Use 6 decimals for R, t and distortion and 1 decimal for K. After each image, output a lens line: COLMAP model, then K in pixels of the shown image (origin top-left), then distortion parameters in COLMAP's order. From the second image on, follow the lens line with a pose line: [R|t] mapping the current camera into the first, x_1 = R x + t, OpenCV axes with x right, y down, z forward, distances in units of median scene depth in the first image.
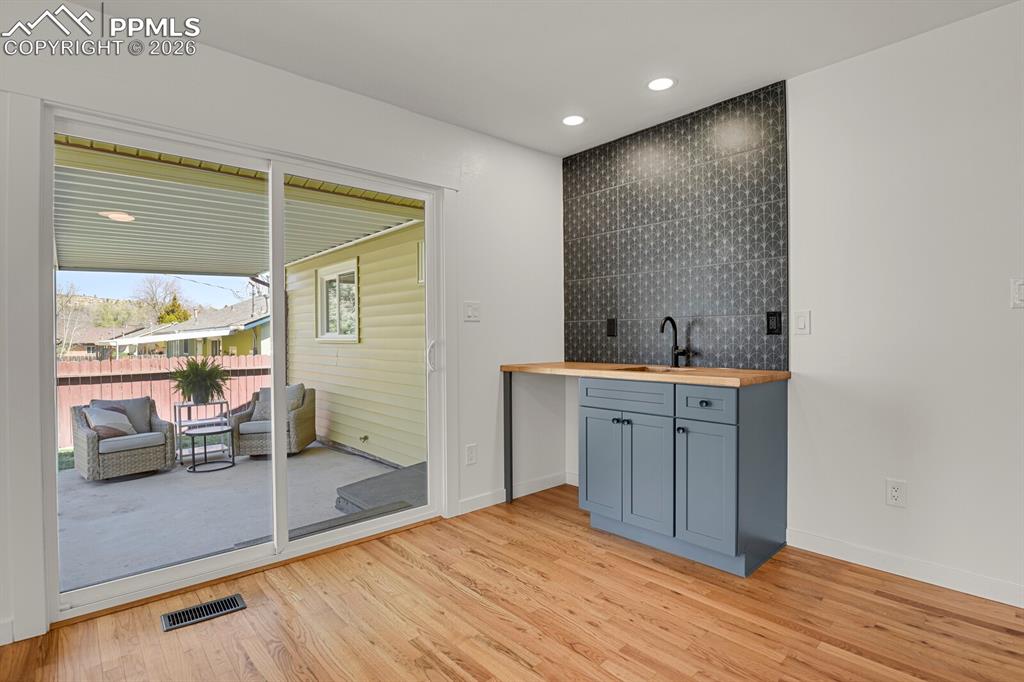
lens RADIAL K [[501.8, 0, 519.2], [0, 501.8, 338.5], [0, 0, 1]] dist [-0.019319, -0.005329]
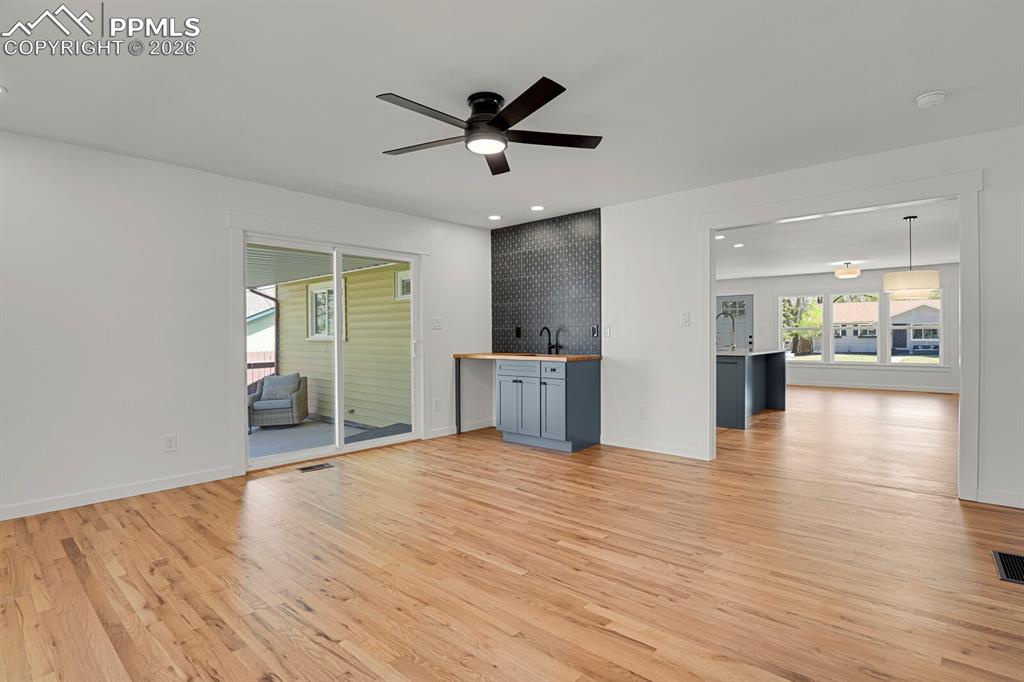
lens RADIAL K [[501.8, 0, 517.8], [0, 501.8, 337.7], [0, 0, 1]] dist [-0.019319, -0.005329]
pose [[0.994740, 0.000357, 0.102428, 0.007125], [-0.000392, 1.000000, 0.000329, -0.005419], [-0.102427, -0.000368, 0.994740, -0.860810]]
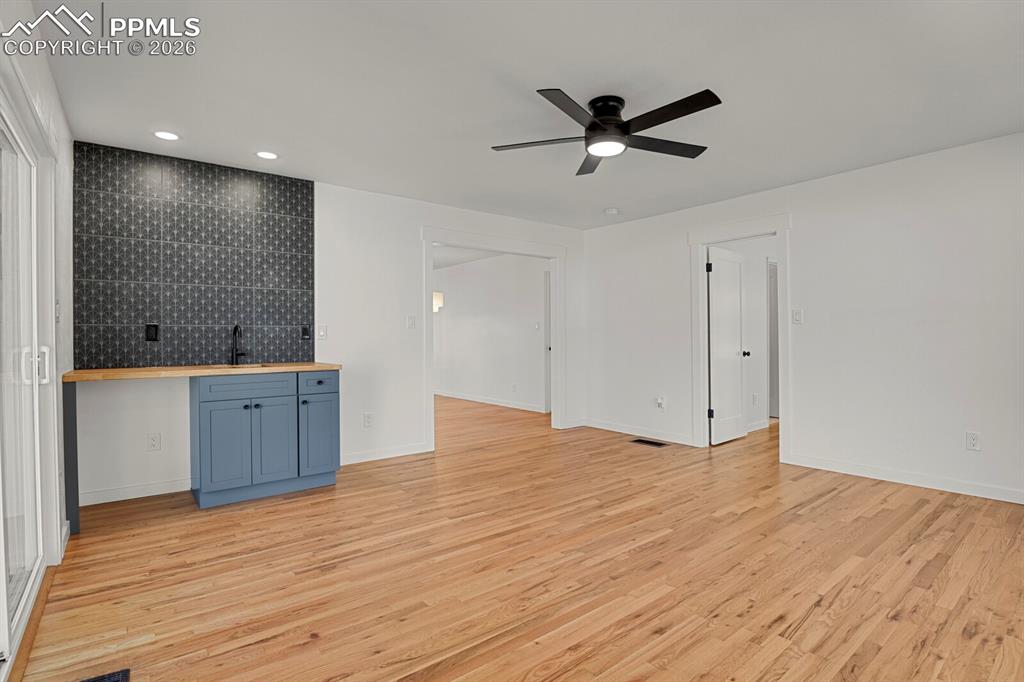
lens RADIAL K [[501.8, 0, 517.9], [0, 501.8, 338.8], [0, 0, 1]] dist [-0.019319, -0.005329]
pose [[0.071142, 0.001816, 0.997465, -0.938424], [0.008176, 0.999964, -0.002404, -0.000313], [-0.997433, 0.008327, 0.071125, 0.205635]]
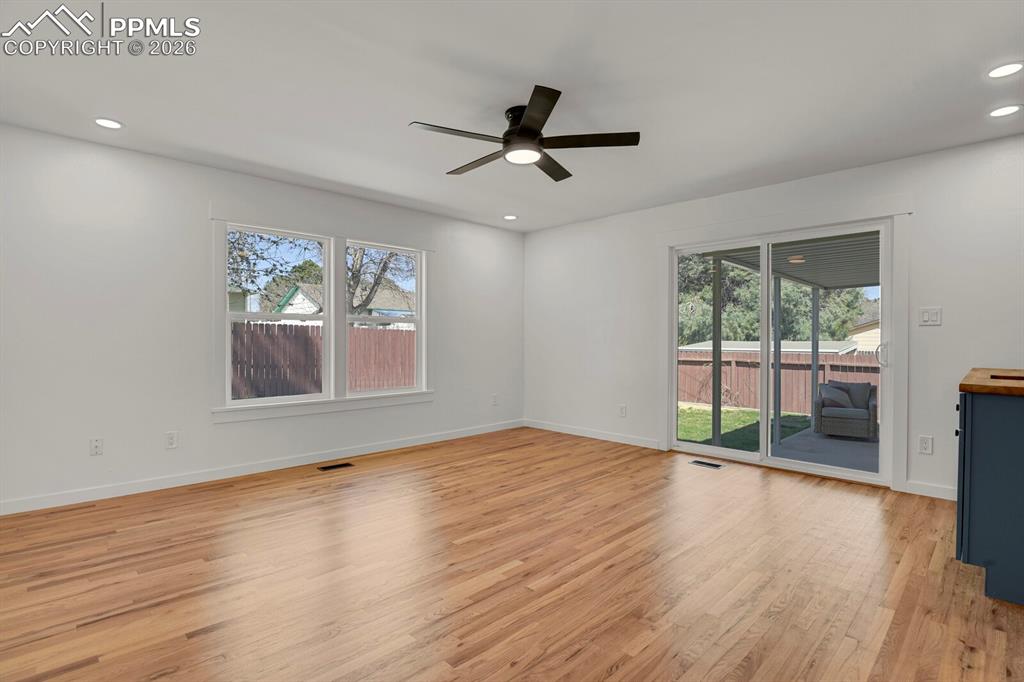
lens RADIAL K [[501.8, 0, 519.4], [0, 501.8, 342.5], [0, 0, 1]] dist [-0.019319, -0.005329]
pose [[0.045485, 0.018508, -0.998794, 1.057403], [-0.006232, 0.999814, 0.018244, -0.012984], [0.998946, 0.005394, 0.045592, 0.047699]]
